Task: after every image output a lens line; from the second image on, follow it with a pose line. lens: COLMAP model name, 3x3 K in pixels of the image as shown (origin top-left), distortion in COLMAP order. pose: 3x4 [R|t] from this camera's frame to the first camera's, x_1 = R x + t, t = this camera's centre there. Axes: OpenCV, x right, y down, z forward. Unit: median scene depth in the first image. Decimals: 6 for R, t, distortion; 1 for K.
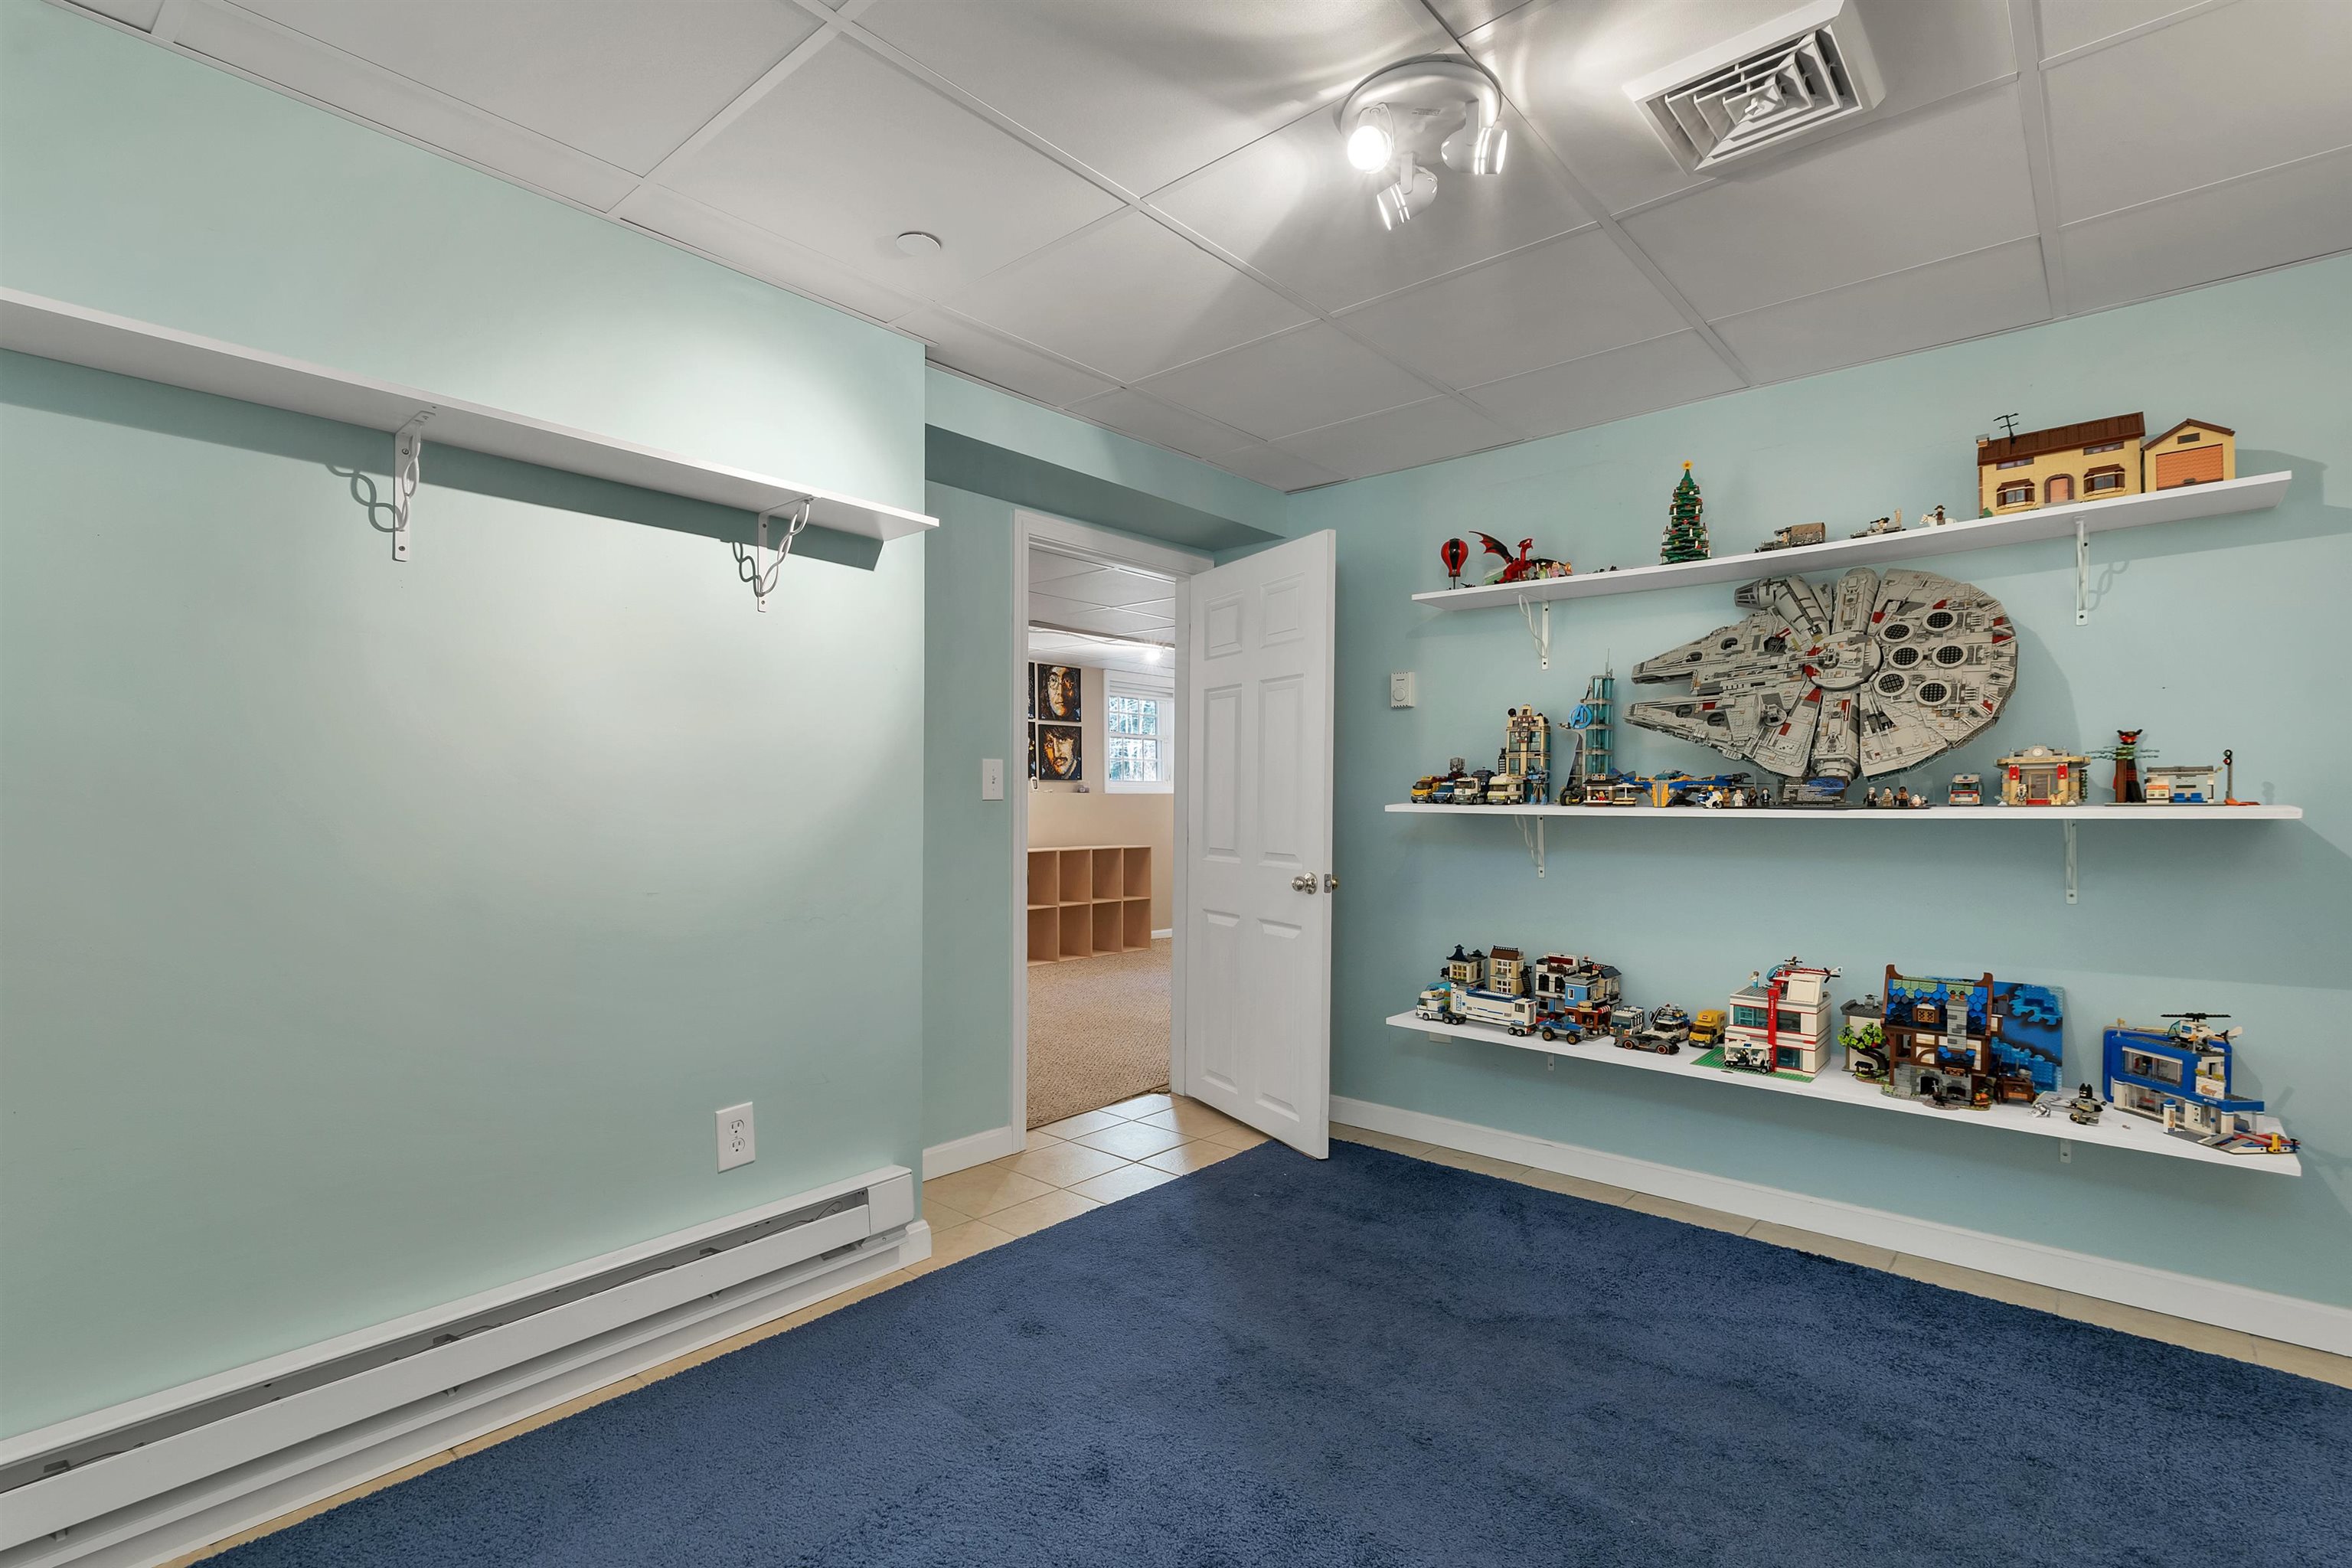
lens RADIAL K [[1063.4, 0, 1173.6], [0, 1063.4, 800.5], [0, 0, 1]] dist [0.000997, 0.000524]
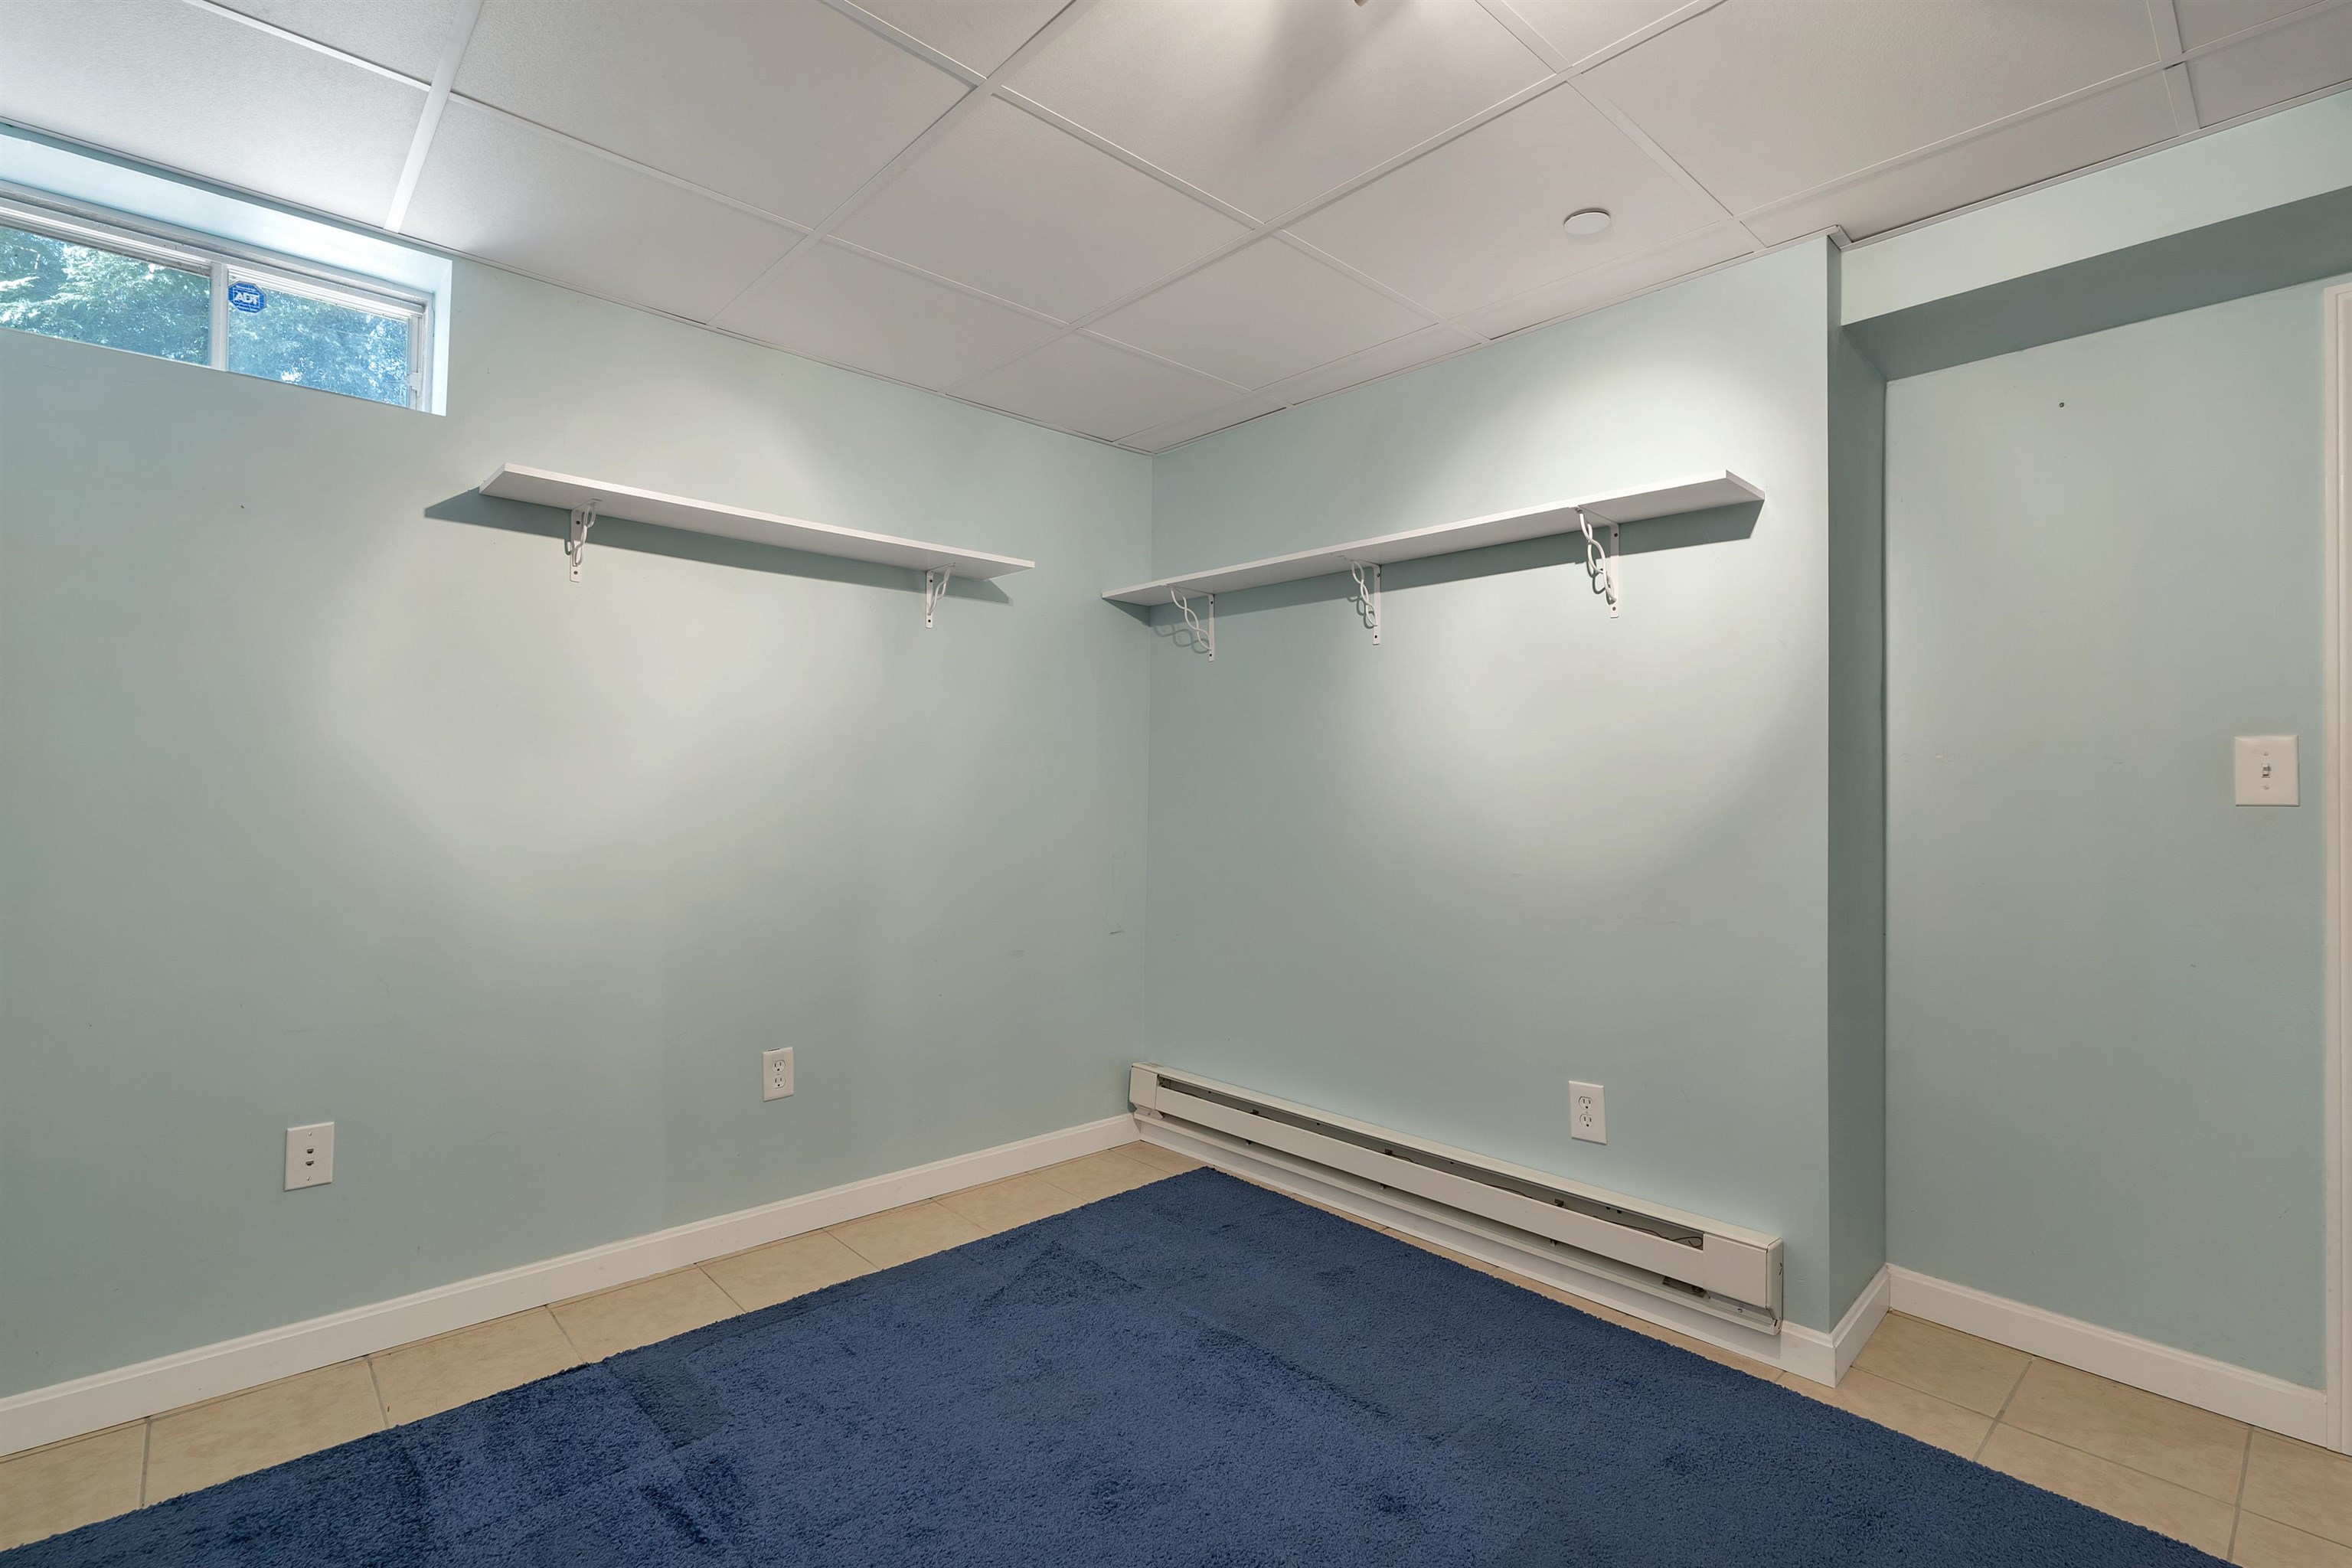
lens RADIAL K [[1063.4, 0, 1166.3], [0, 1063.4, 773.2], [0, 0, 1]] dist [0.000997, 0.000524]
pose [[-0.103946, -0.026698, -0.994225, 0.691889], [-0.016984, 0.999542, -0.025065, 0.009371], [0.994438, 0.014281, -0.104352, 0.671354]]
